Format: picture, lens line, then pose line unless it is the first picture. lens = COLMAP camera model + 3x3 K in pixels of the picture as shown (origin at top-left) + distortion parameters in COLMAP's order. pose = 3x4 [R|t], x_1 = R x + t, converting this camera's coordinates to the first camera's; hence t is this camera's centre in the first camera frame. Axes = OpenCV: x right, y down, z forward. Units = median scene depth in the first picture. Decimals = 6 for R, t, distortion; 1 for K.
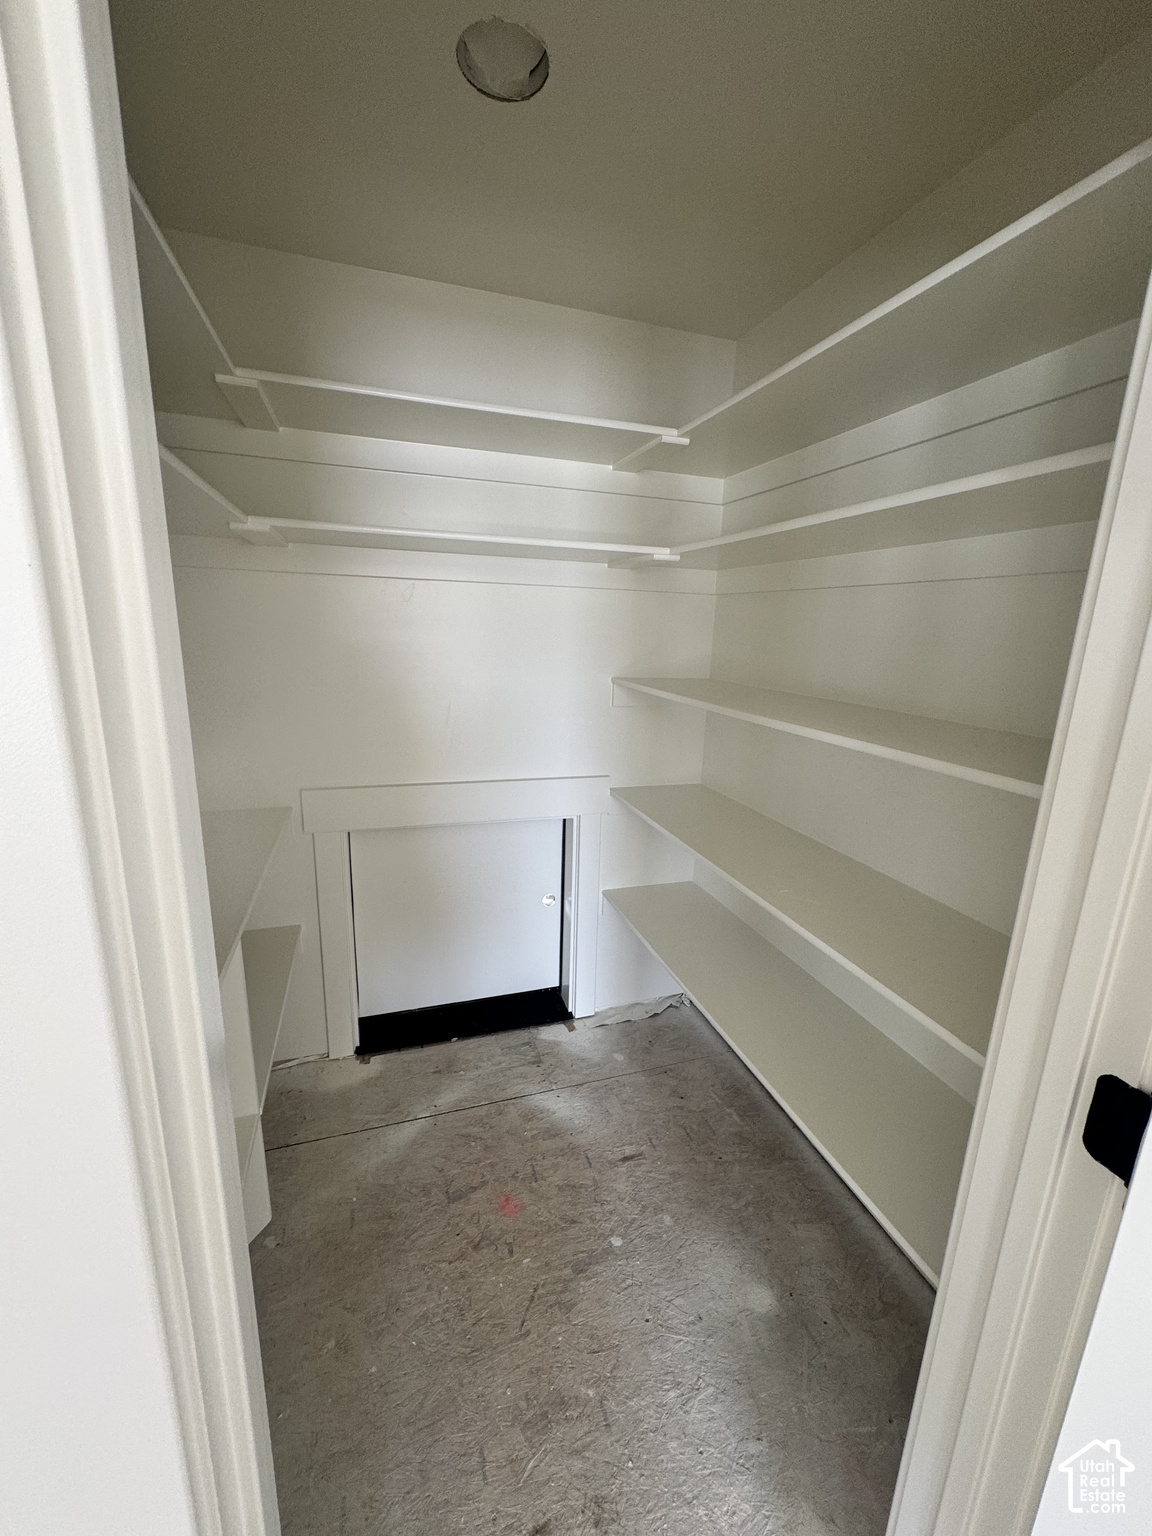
lens RADIAL K [[613.0, 0, 578.3], [0, 613.0, 766.6], [0, 0, 1]] dist [-0.000011, -0.000890]
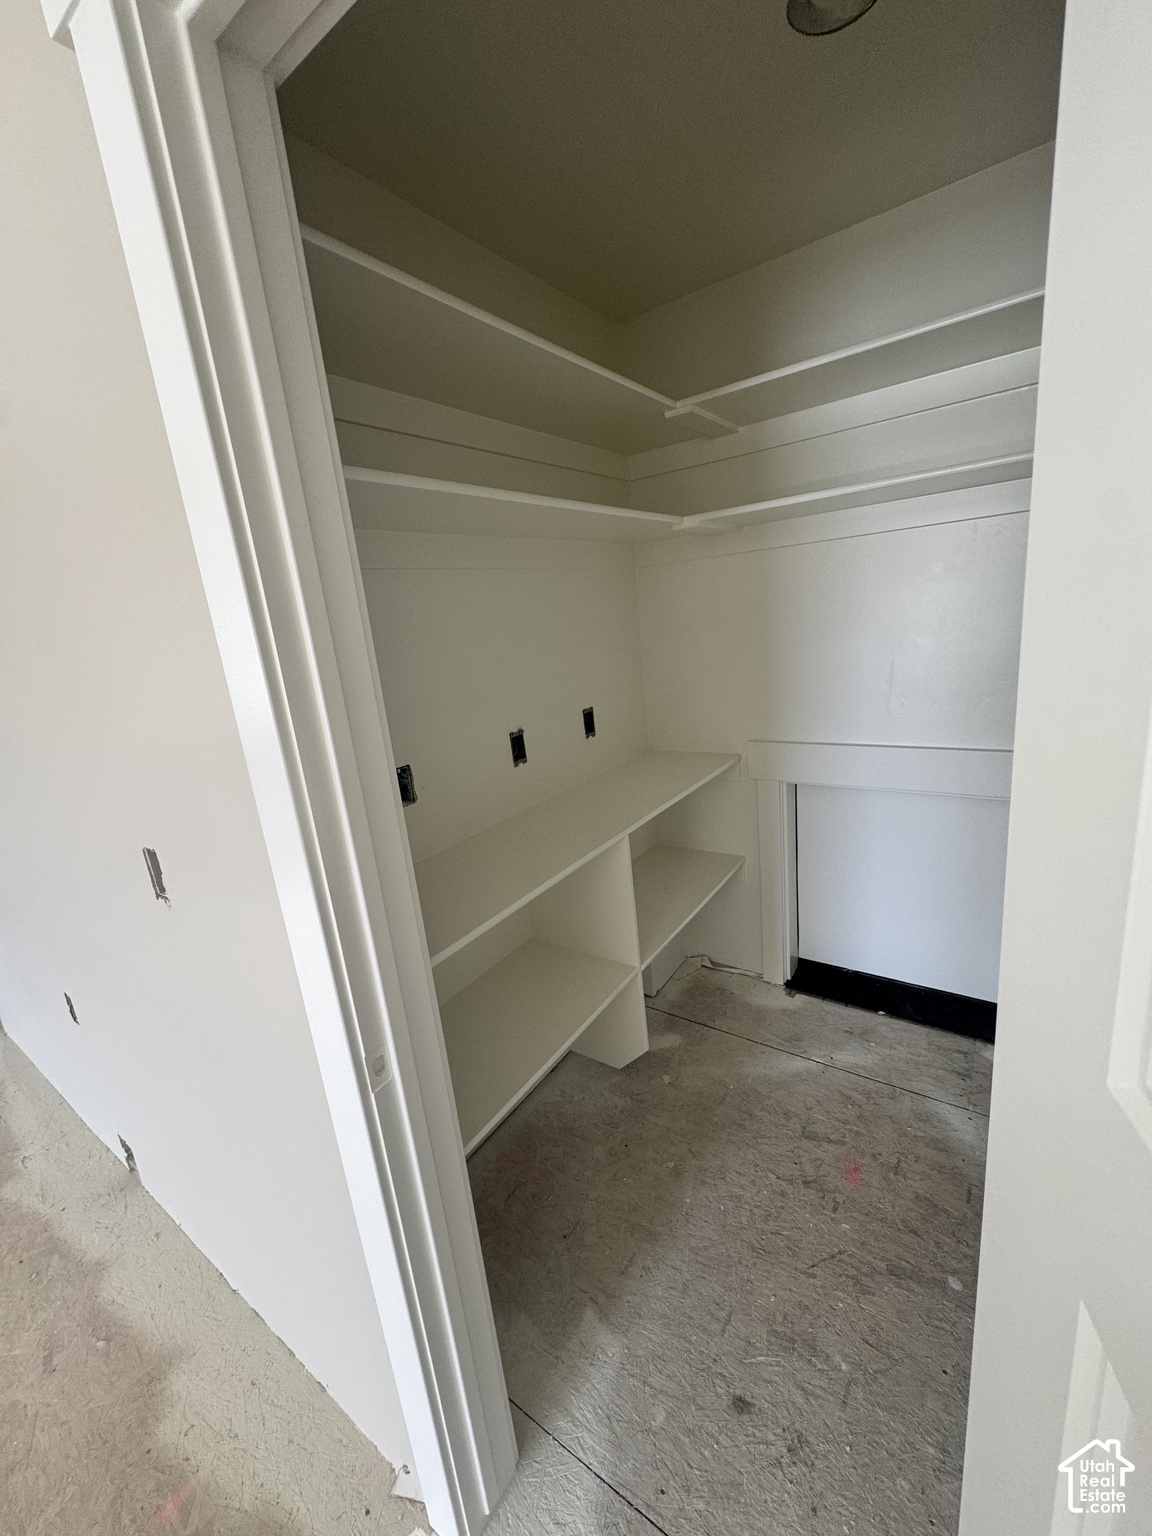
lens RADIAL K [[613.0, 0, 584.1], [0, 613.0, 768.1], [0, 0, 1]] dist [-0.000011, -0.000890]
pose [[0.598661, 0.104980, -0.794093, 0.331325], [-0.059818, 0.994465, 0.086373, 0.006484], [0.798766, -0.004207, 0.601628, 0.059415]]
